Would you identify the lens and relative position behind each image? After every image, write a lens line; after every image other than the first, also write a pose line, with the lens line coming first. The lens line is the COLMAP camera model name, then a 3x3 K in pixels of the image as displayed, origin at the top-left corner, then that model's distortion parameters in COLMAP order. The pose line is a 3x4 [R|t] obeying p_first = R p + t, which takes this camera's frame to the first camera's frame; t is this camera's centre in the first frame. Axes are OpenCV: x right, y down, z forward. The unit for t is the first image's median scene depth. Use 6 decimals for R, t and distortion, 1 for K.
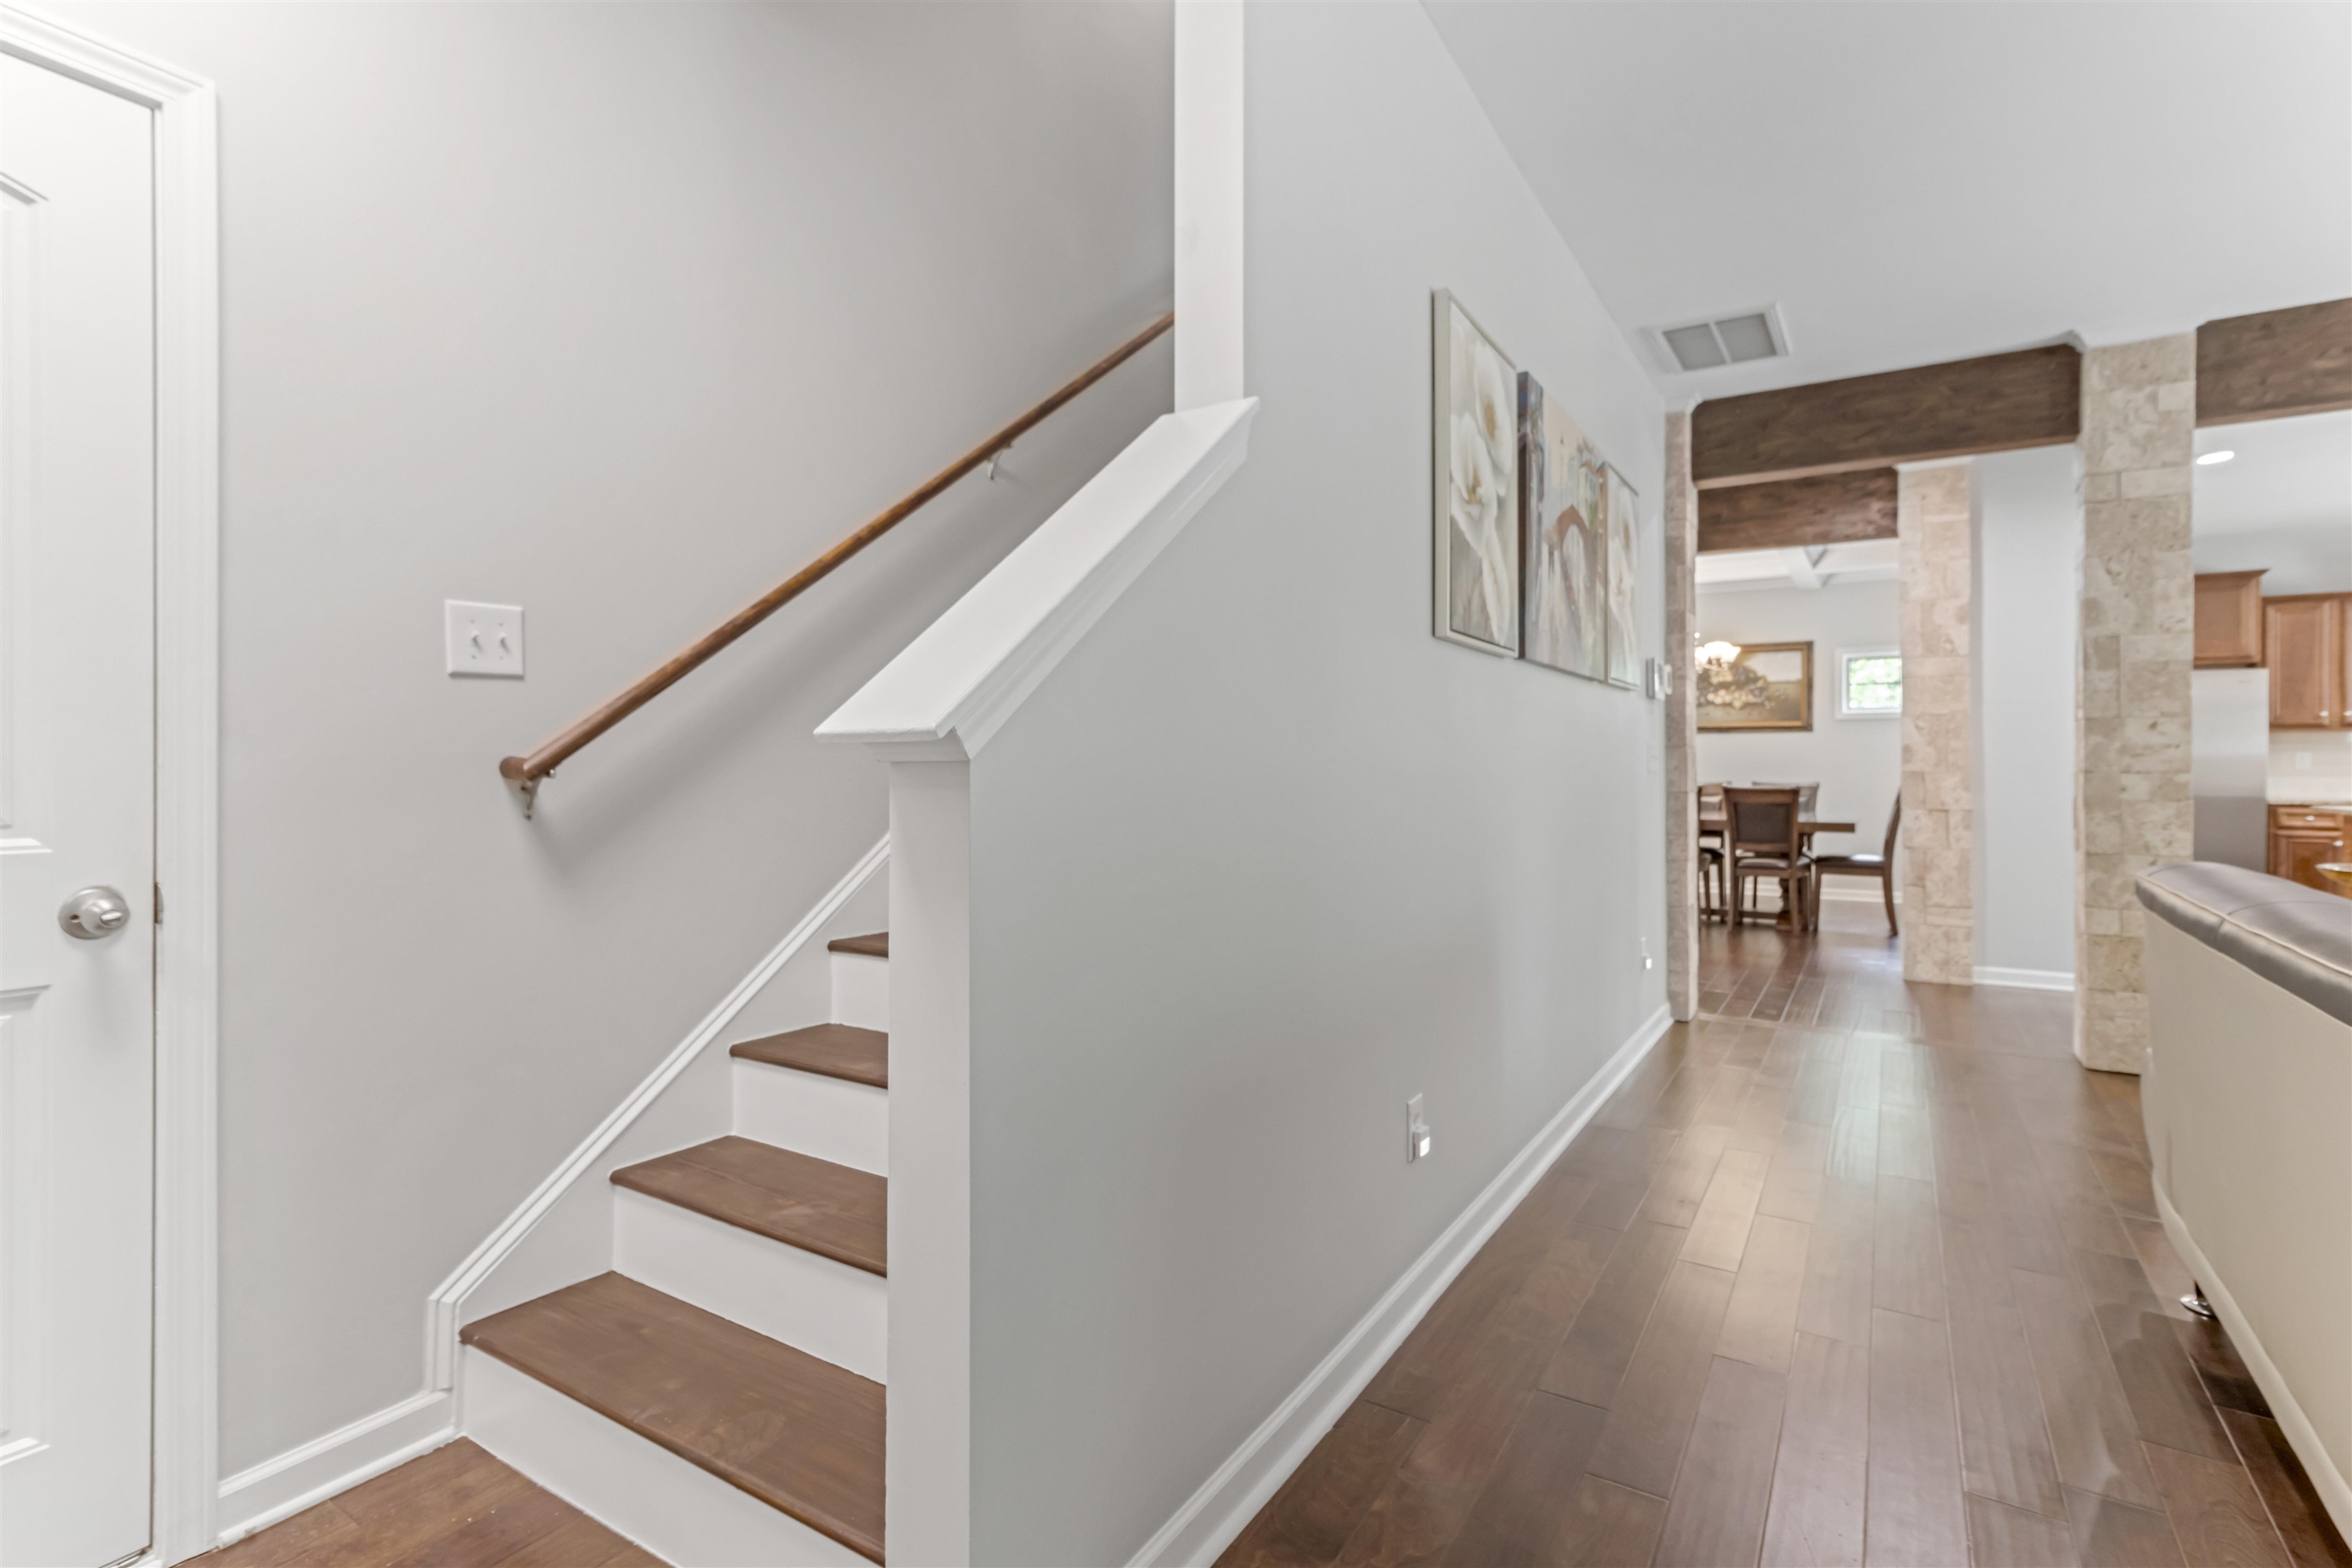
lens RADIAL K [[1122.7, 0, 1177.9], [0, 1122.7, 757.2], [0, 0, 1]] dist [0.003512, 0.000946]
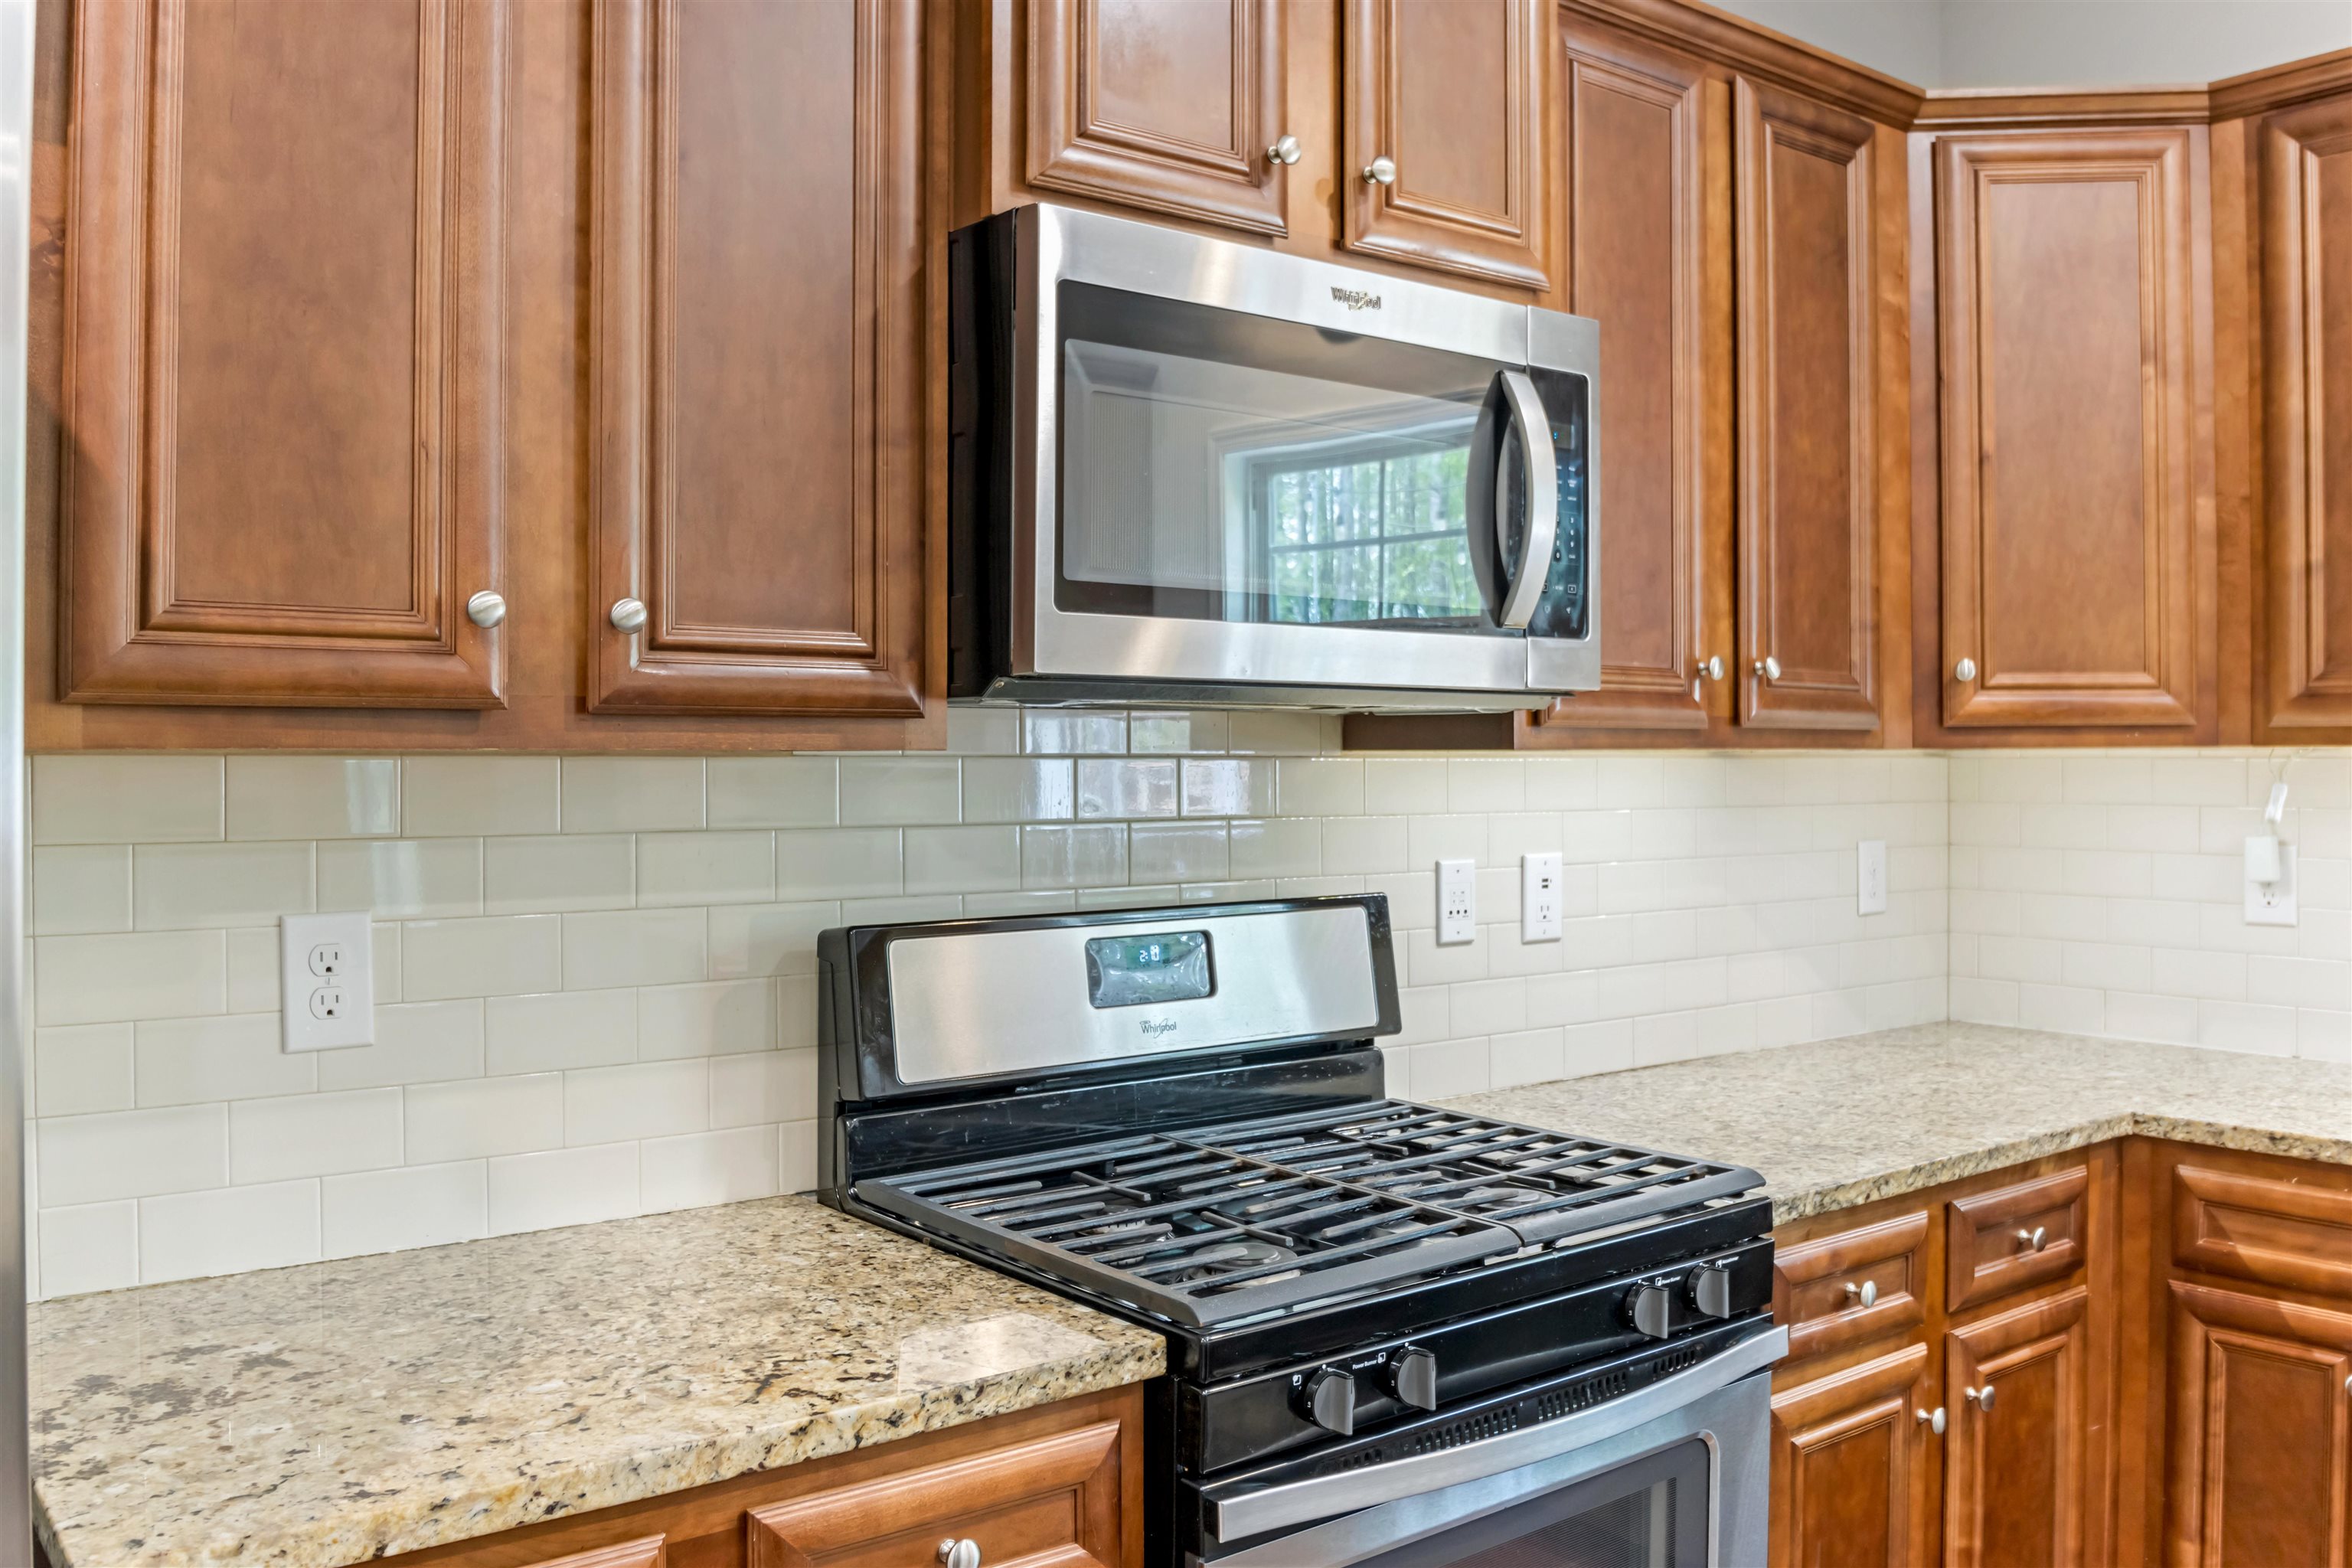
lens RADIAL K [[1956.4, 0, 1176.0], [0, 1956.4, 784.0], [0, 0, 1]] dist [-0.057423, -0.003774]
pose [[0.336123, -0.008332, 0.941781, 0.824176], [-0.002860, 0.999947, 0.009867, -0.021510], [-0.941814, -0.006010, 0.336082, 0.837245]]
